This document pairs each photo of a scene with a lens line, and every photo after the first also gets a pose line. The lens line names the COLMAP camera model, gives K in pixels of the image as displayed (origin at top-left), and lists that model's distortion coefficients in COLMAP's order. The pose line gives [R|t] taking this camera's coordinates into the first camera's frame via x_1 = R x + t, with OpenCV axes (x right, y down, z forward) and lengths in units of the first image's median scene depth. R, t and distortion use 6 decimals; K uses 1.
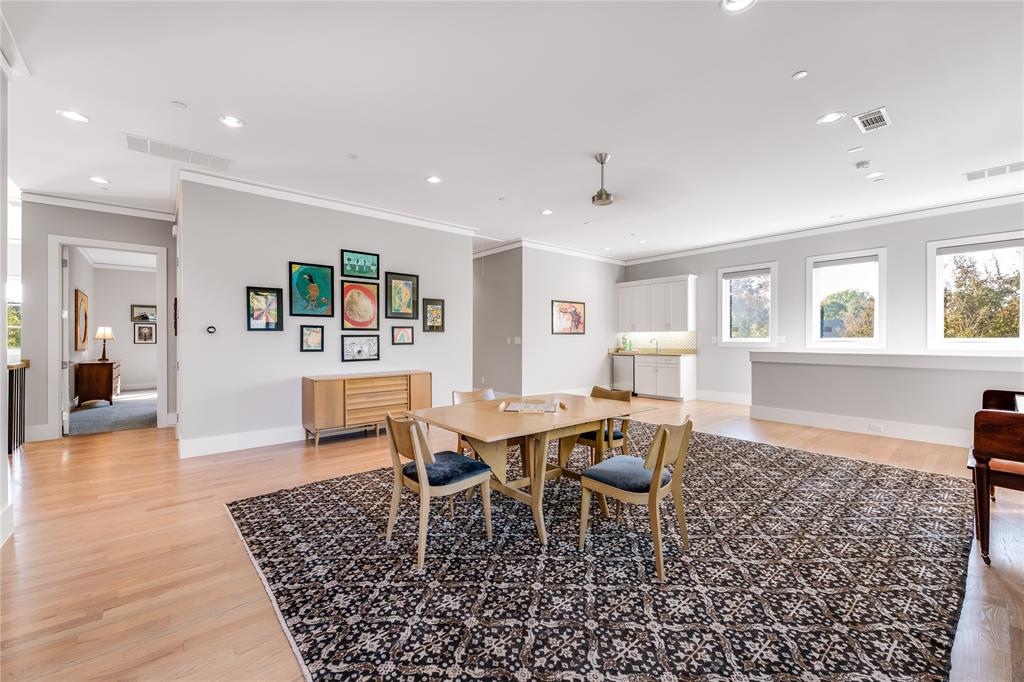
lens RADIAL K [[410.5, 0, 515.8], [0, 410.5, 336.5], [0, 0, 1]] dist [0.003233, 0.000267]
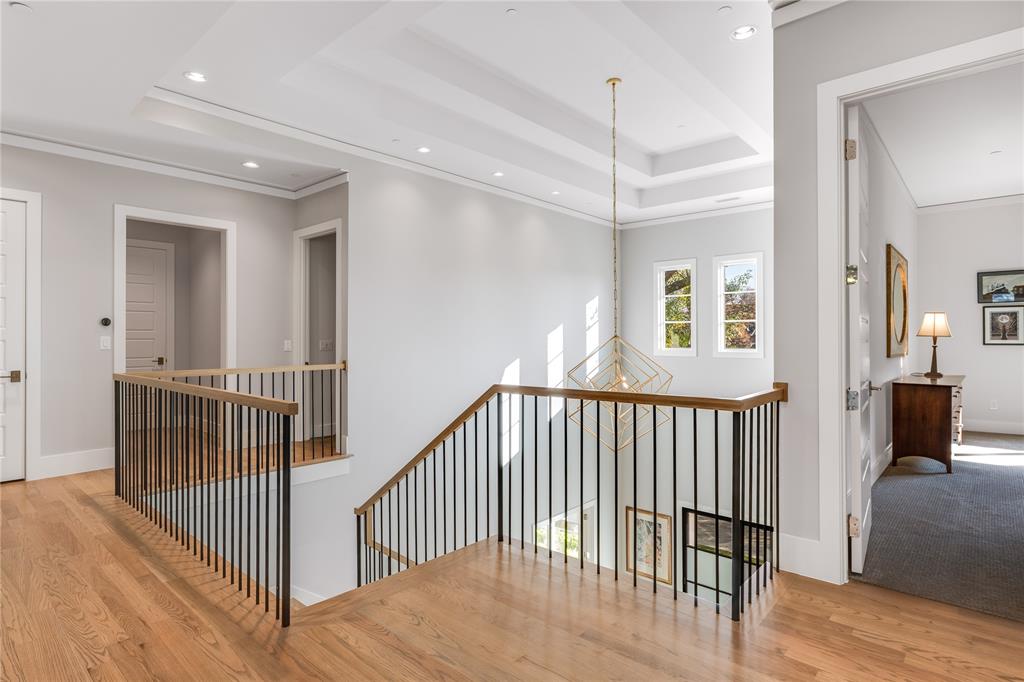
lens RADIAL K [[537.2, 0, 514.3], [0, 537.2, 335.5], [0, 0, 1]] dist [-0.001097, -0.000465]
pose [[0.125629, -0.002337, -0.992075, -0.435824], [0.007008, 0.999974, -0.001468, 0.003001], [0.992053, -0.006768, 0.125642, 0.430109]]
